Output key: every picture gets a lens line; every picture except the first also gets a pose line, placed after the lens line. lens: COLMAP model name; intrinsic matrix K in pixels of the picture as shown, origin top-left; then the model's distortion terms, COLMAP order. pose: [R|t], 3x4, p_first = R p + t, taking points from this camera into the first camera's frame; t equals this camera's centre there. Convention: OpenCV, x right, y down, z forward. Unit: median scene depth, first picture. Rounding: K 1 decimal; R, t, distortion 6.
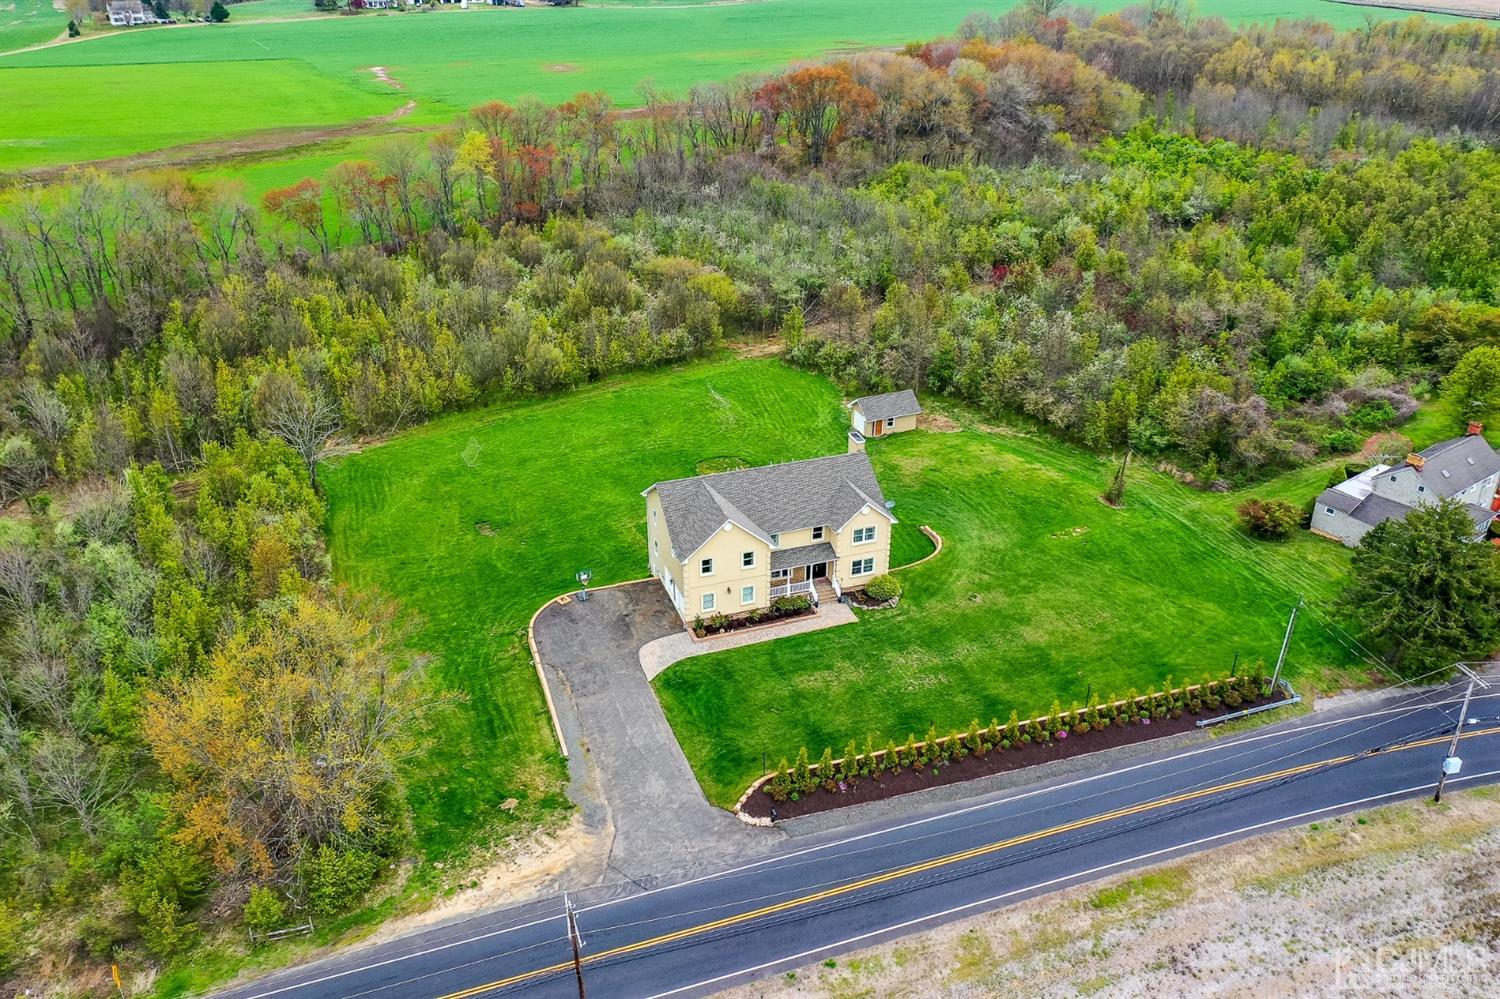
lens RADIAL K [[1177.6, 0, 749.0], [0, 1177.6, 501.2], [0, 0, 1]] dist [-0.009413, 0.025180]
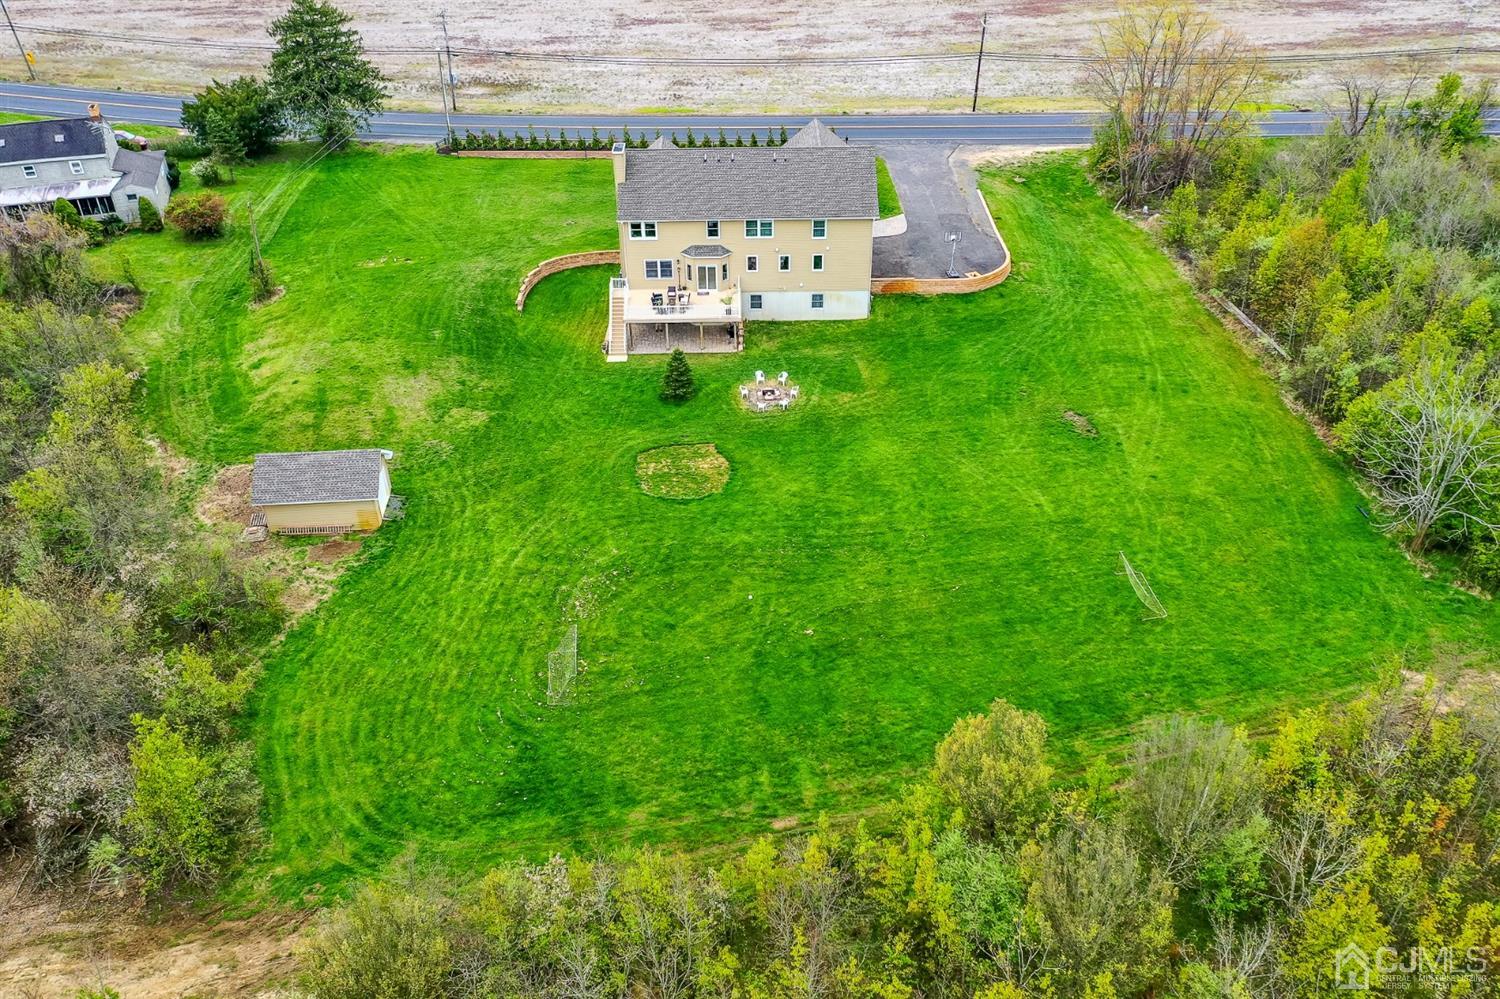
lens RADIAL K [[1177.6, 0, 750.3], [0, 1177.6, 496.5], [0, 0, 1]] dist [-0.009413, 0.025180]
pose [[-0.948829, -0.186645, 0.254729, -0.274273], [0.136526, 0.484907, 0.863843, -0.701218], [-0.284751, 0.854417, -0.434613, 1.701949]]
